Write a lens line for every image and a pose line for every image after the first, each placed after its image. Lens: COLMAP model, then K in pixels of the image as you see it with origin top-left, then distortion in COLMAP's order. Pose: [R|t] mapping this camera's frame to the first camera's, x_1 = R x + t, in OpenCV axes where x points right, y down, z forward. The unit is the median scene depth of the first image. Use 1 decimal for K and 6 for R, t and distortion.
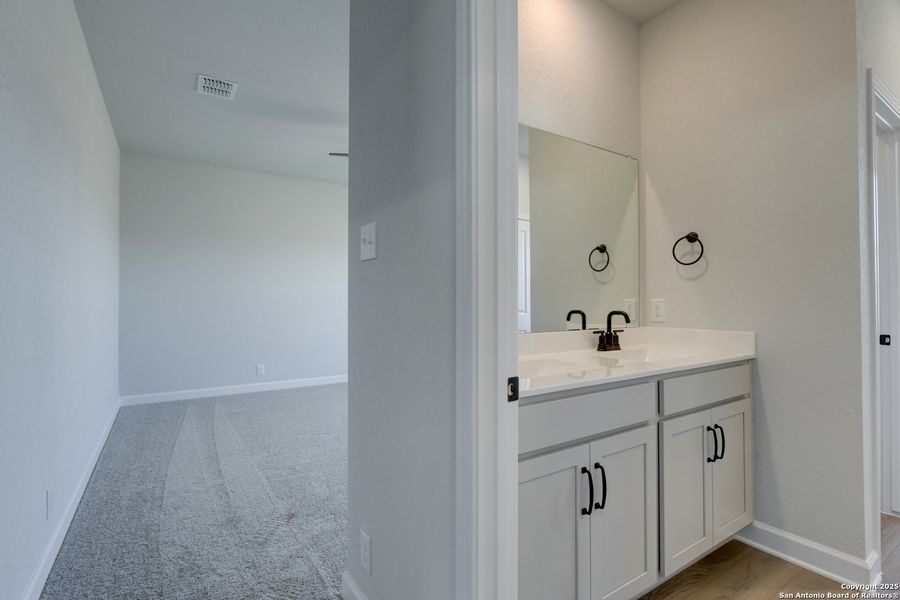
lens RADIAL K [[425.4, 0, 446.9], [0, 425.4, 298.6], [0, 0, 1]] dist [-0.003821, -0.001859]
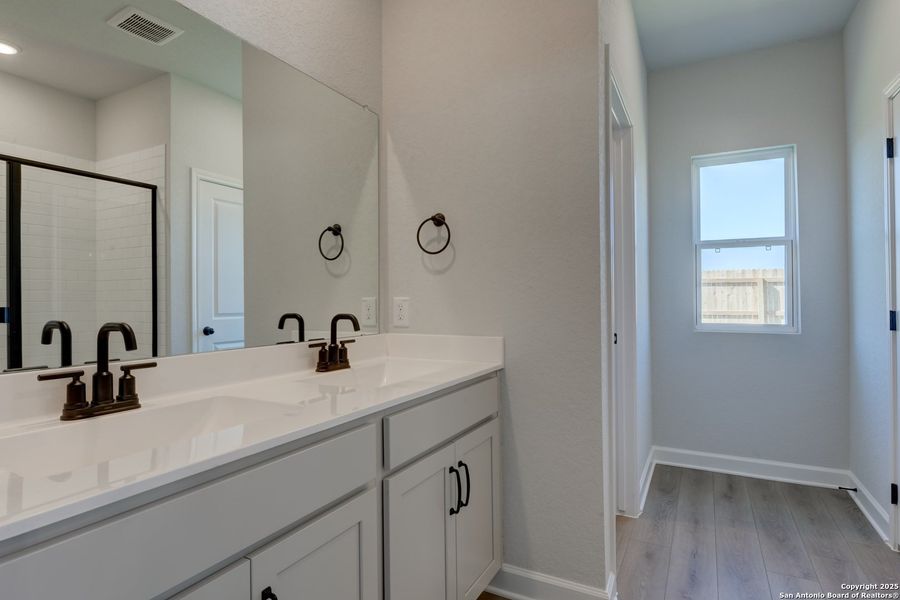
lens RADIAL K [[463.5, 0, 442.3], [0, 463.5, 299.6], [0, 0, 1]] dist [0.000333, -0.000457]
pose [[0.884408, -0.002846, 0.466705, 0.181989], [0.000566, 0.999987, 0.005026, 0.001065], [-0.466714, -0.004181, 0.884399, 0.233388]]
